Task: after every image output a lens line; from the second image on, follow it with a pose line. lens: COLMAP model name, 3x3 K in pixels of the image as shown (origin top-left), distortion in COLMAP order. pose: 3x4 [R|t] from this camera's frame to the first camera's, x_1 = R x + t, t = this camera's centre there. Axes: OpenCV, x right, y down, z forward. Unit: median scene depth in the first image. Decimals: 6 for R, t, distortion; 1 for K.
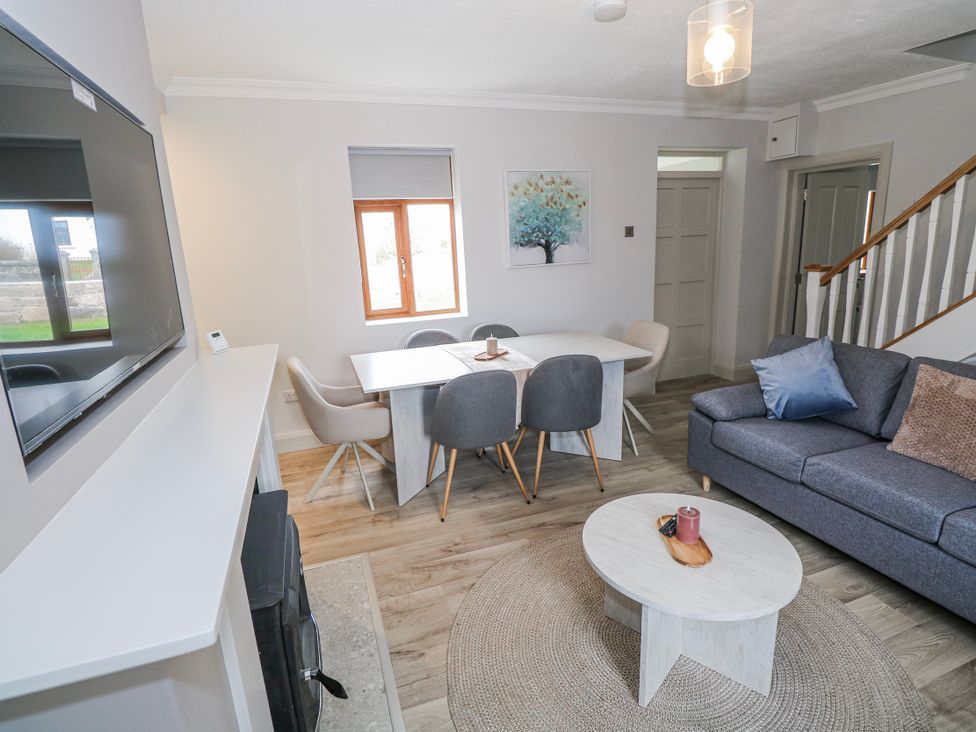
lens RADIAL K [[512.3, 0, 490.3], [0, 512.3, 363.5], [0, 0, 1]] dist [-0.015079, -0.001837]
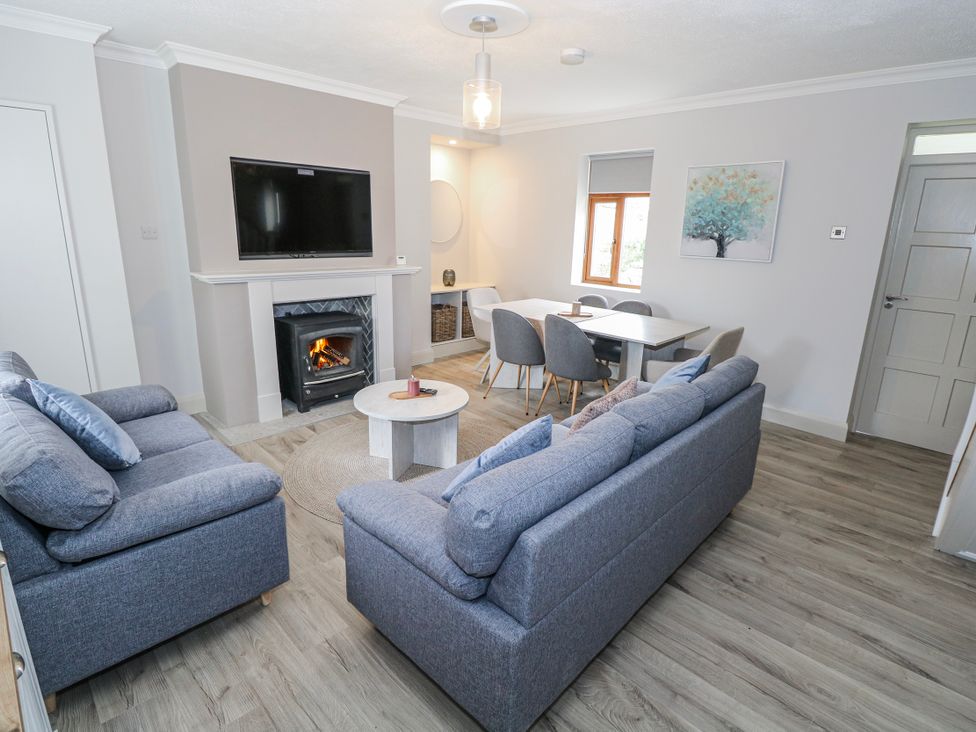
lens RADIAL K [[512.3, 0, 489.7], [0, 512.3, 363.7], [0, 0, 1]] dist [-0.015079, -0.001837]
pose [[0.427656, 0.286581, -0.857311, 0.858593], [-0.267413, 0.946073, 0.182857, -0.061950], [0.863482, 0.151056, 0.481229, 0.162956]]
